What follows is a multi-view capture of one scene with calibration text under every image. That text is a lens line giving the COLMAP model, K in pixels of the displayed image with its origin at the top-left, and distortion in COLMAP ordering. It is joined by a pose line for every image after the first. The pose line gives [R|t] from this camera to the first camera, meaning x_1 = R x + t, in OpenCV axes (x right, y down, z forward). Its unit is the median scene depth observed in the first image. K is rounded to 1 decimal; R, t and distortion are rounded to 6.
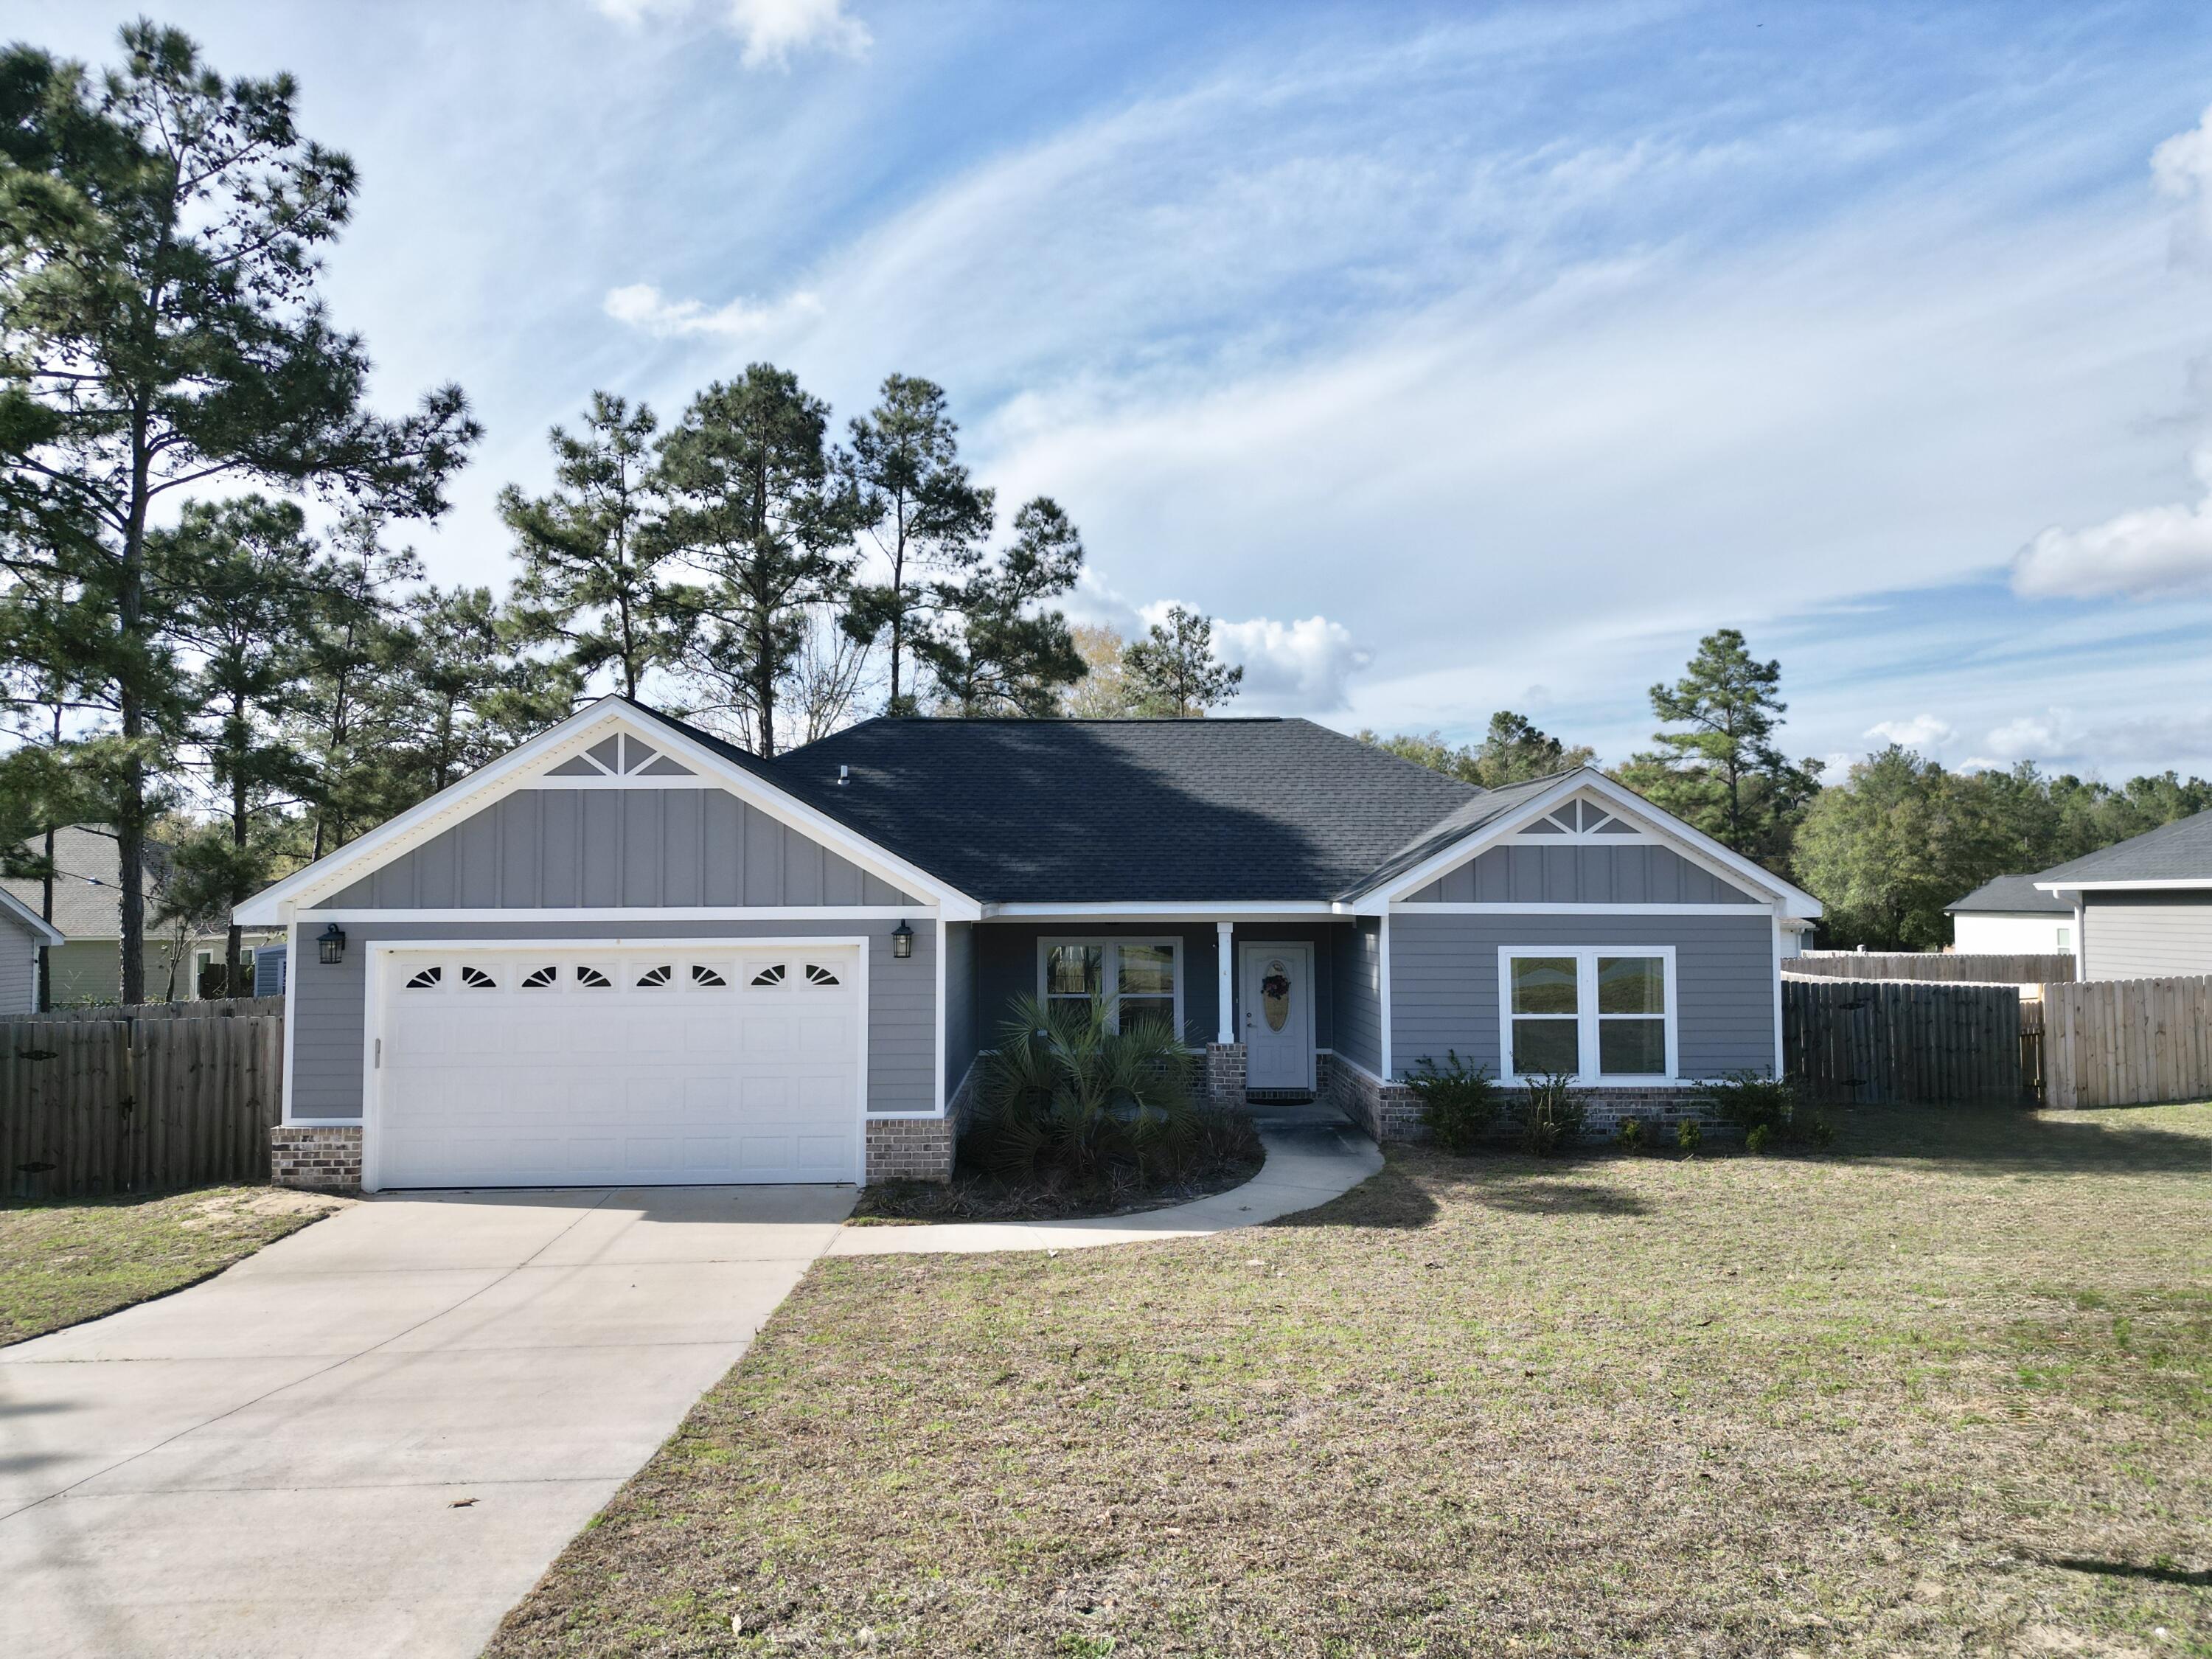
lens RADIAL K [[1547.2, 0, 1106.0], [0, 1547.2, 829.5], [0, 0, 1]] dist [0.048425, 0.000282]
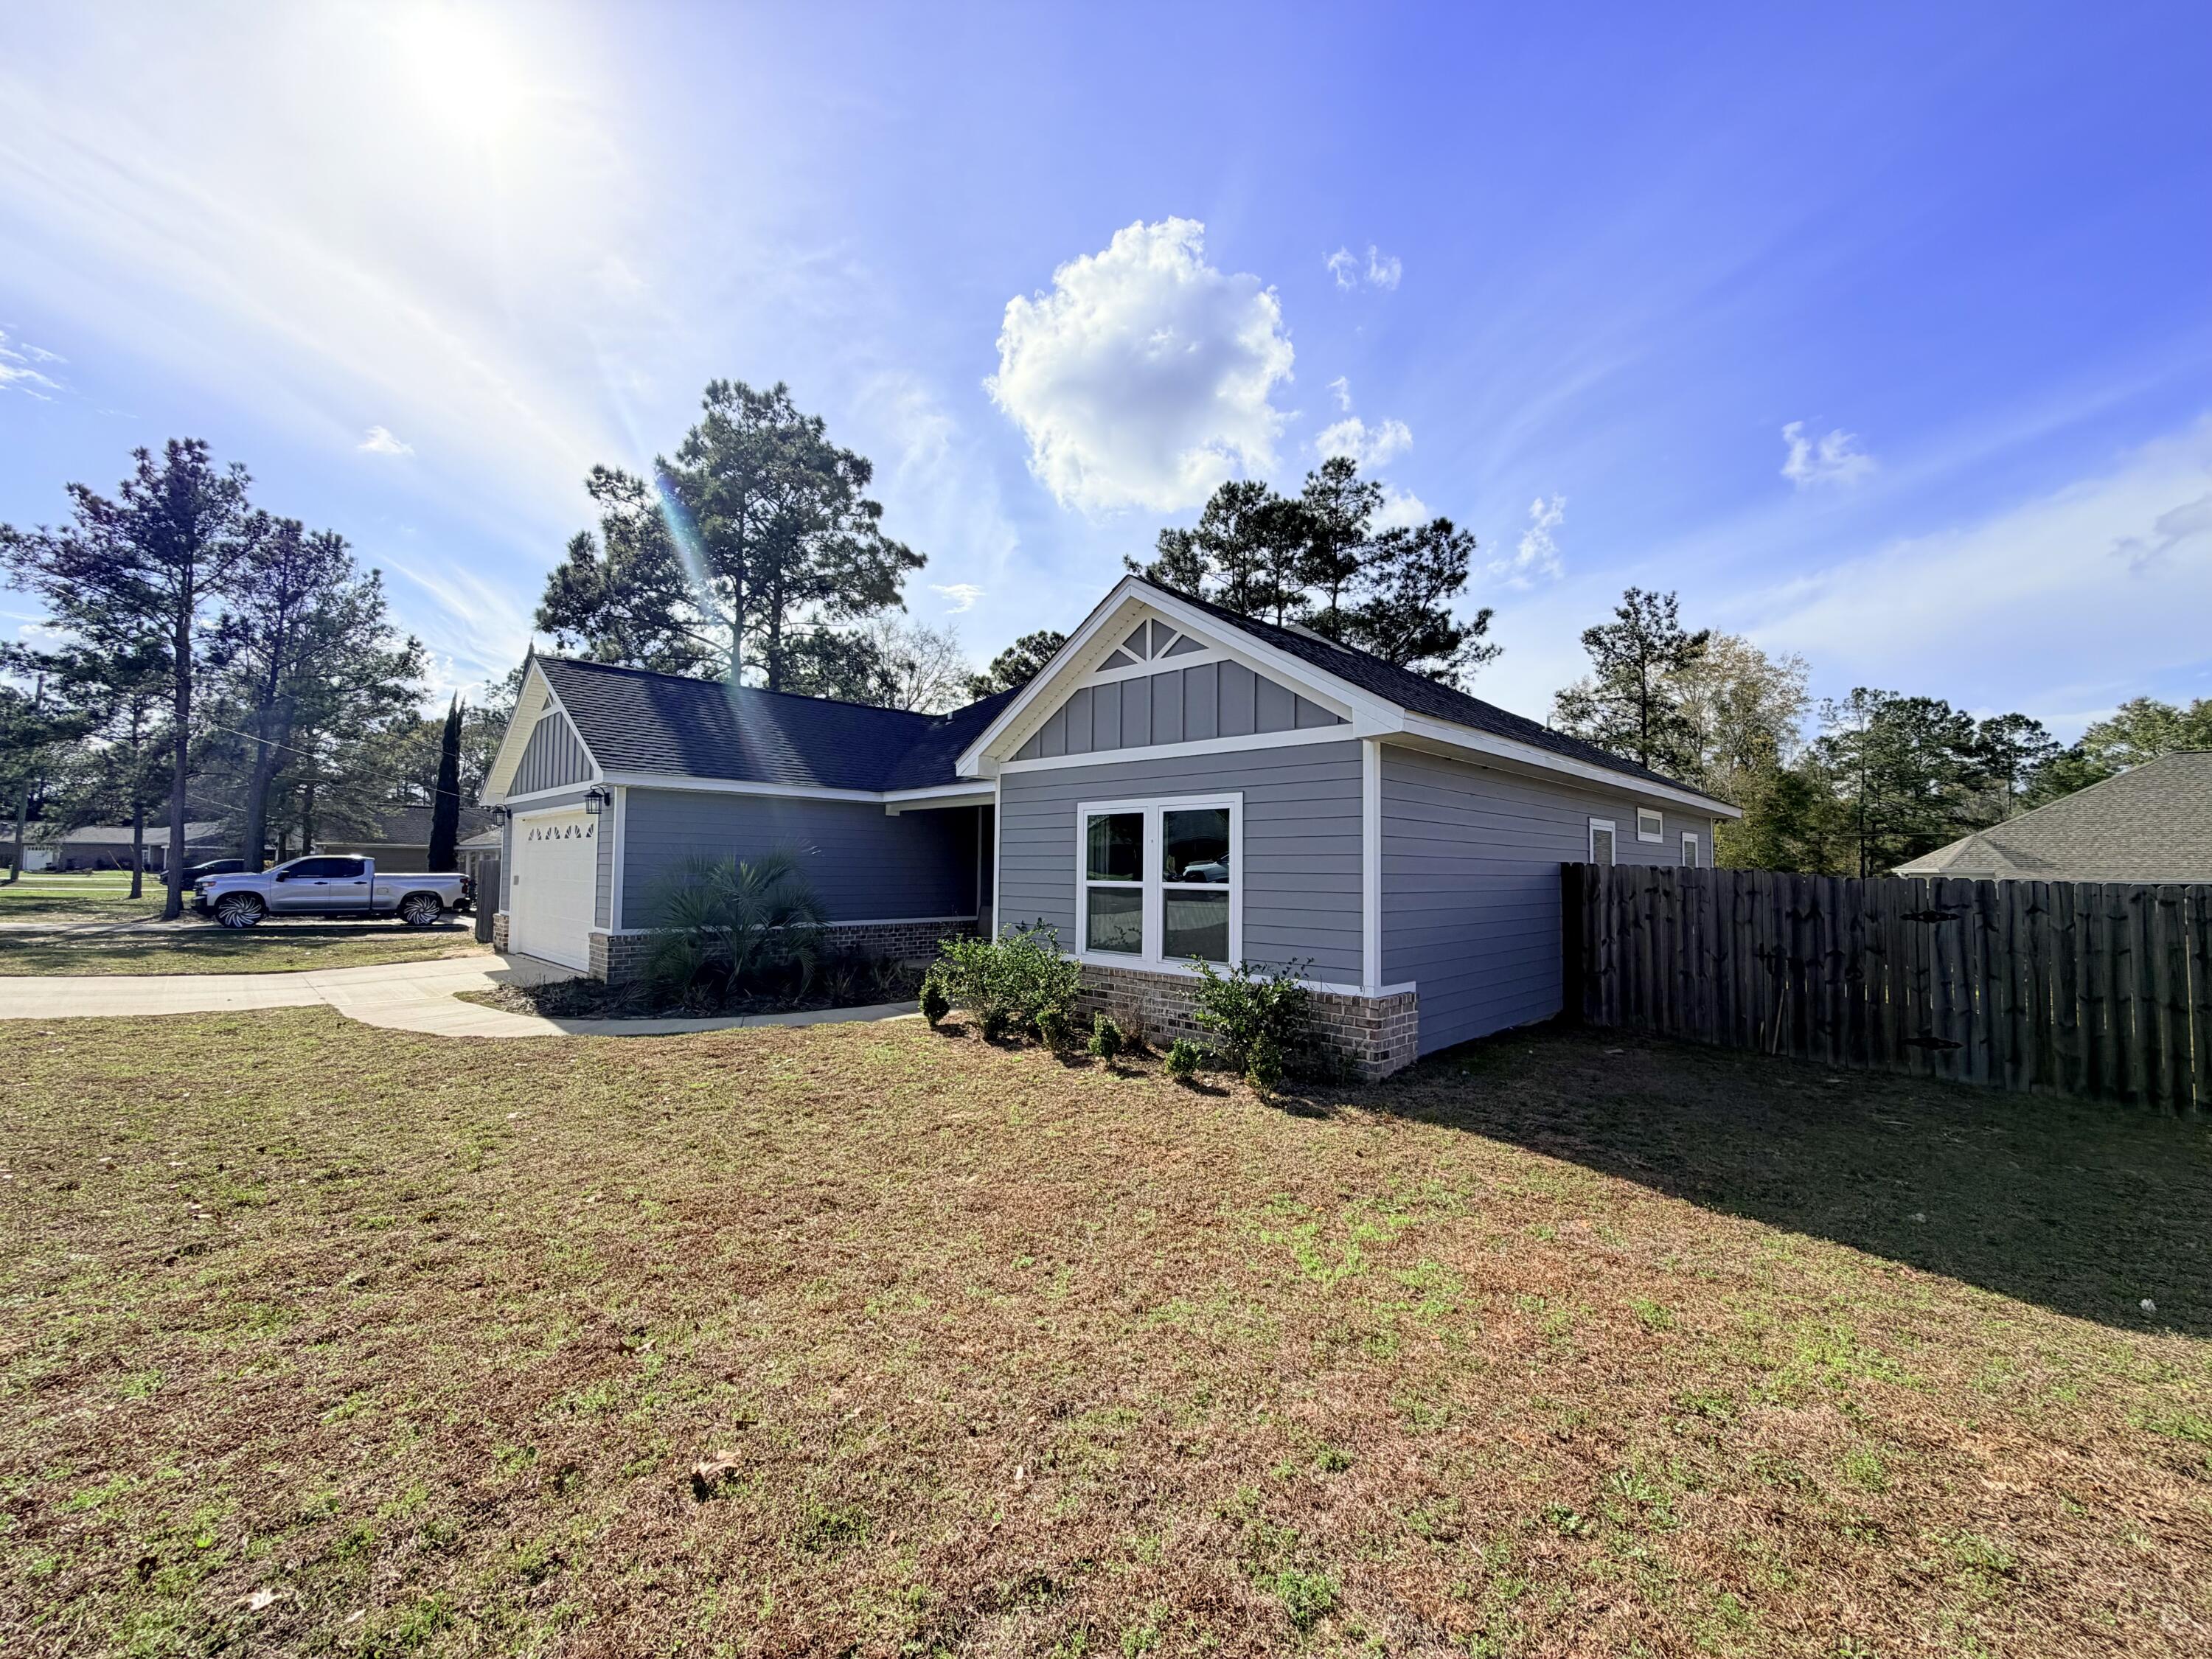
lens RADIAL K [[878.0, 0, 1103.2], [0, 878.0, 830.3], [0, 0, 1]] dist [-0.000576, 0.000094]
pose [[0.695654, -0.019330, -0.718117, 0.618539], [0.017688, 0.999796, -0.009777, 0.095829], [0.718159, -0.005901, 0.695854, 0.664405]]
